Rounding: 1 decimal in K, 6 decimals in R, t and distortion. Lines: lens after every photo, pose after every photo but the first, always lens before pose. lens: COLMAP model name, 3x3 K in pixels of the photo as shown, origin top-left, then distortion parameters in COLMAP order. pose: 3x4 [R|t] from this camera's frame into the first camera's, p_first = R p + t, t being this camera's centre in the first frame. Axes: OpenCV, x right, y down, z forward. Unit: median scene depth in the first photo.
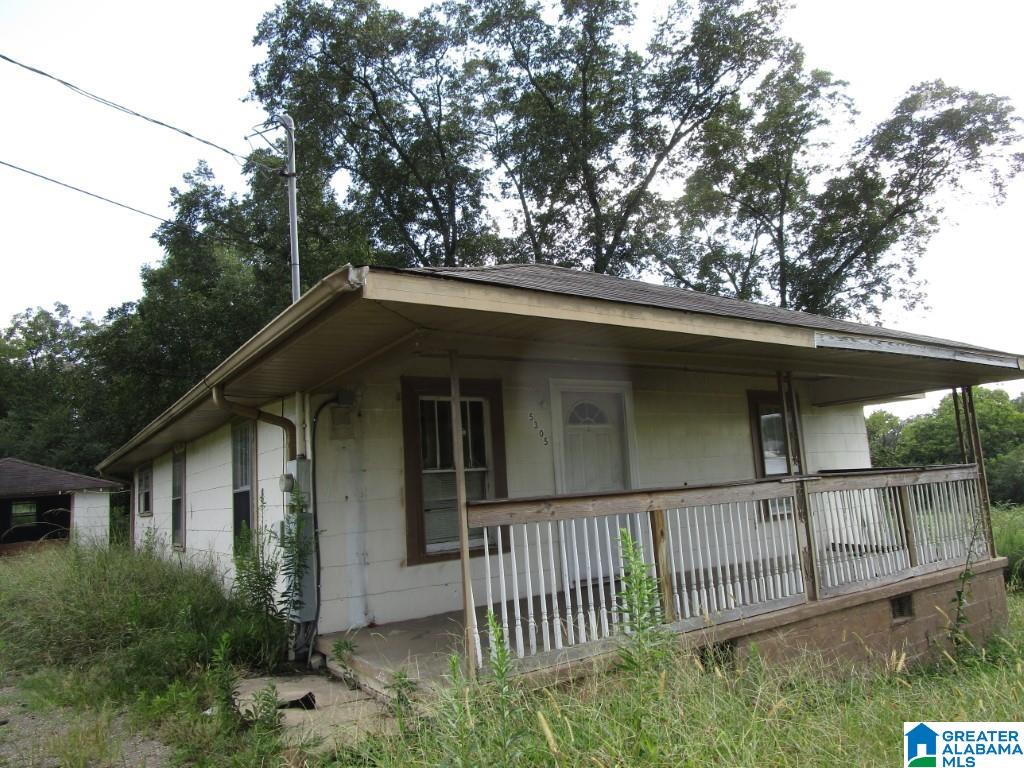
lens RADIAL K [[718.7, 0, 510.8], [0, 718.7, 383.8], [0, 0, 1]] dist [-0.016127, 0.000603]
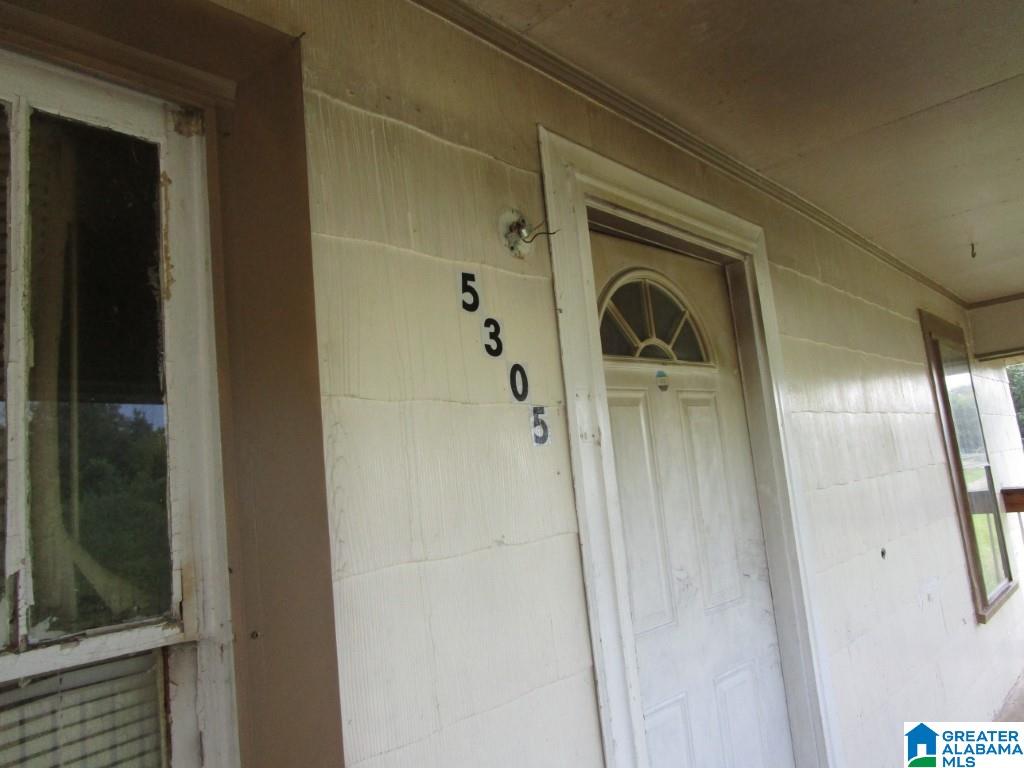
lens RADIAL K [[718.7, 0, 508.5], [0, 718.7, 379.9], [0, 0, 1]] dist [-0.016127, 0.000603]
pose [[0.971601, -0.007924, 0.236493, -0.005874], [0.014560, 0.999547, -0.026330, 0.083260], [-0.236177, 0.029026, 0.971276, 0.929811]]
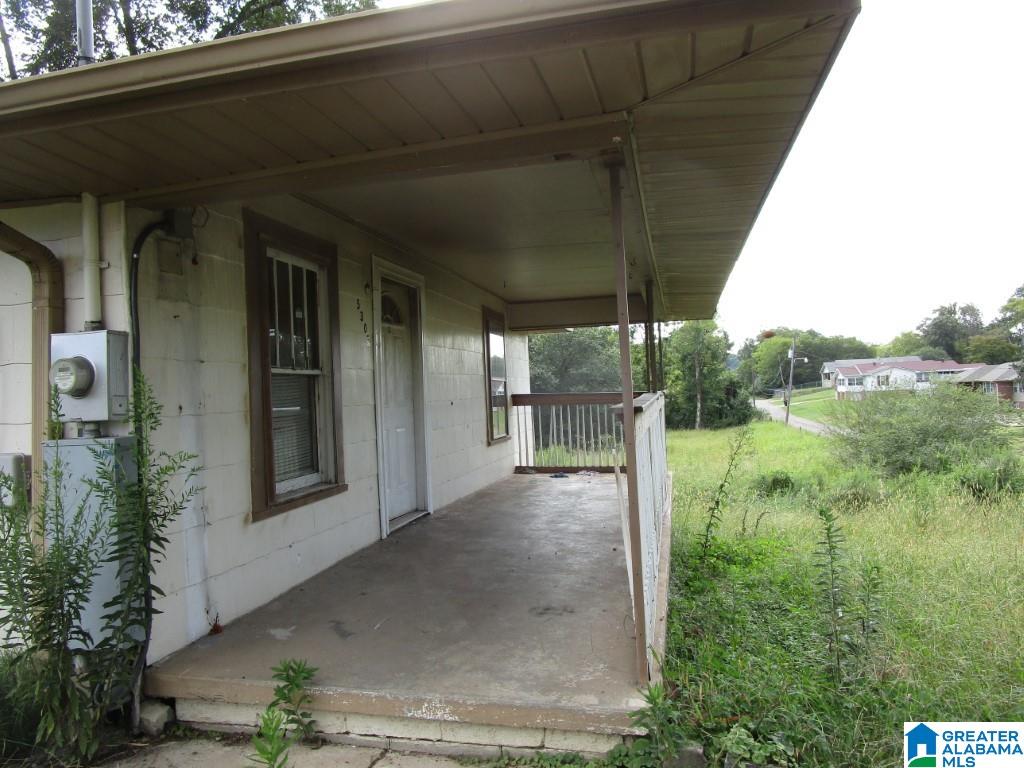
lens RADIAL K [[718.7, 0, 508.4], [0, 718.7, 378.1], [0, 0, 1]] dist [-0.016127, 0.000603]
pose [[0.724973, 0.040427, 0.687590, -0.402432], [-0.096464, 0.994397, 0.043243, 0.083961], [-0.681989, -0.097677, 0.724811, 0.417601]]
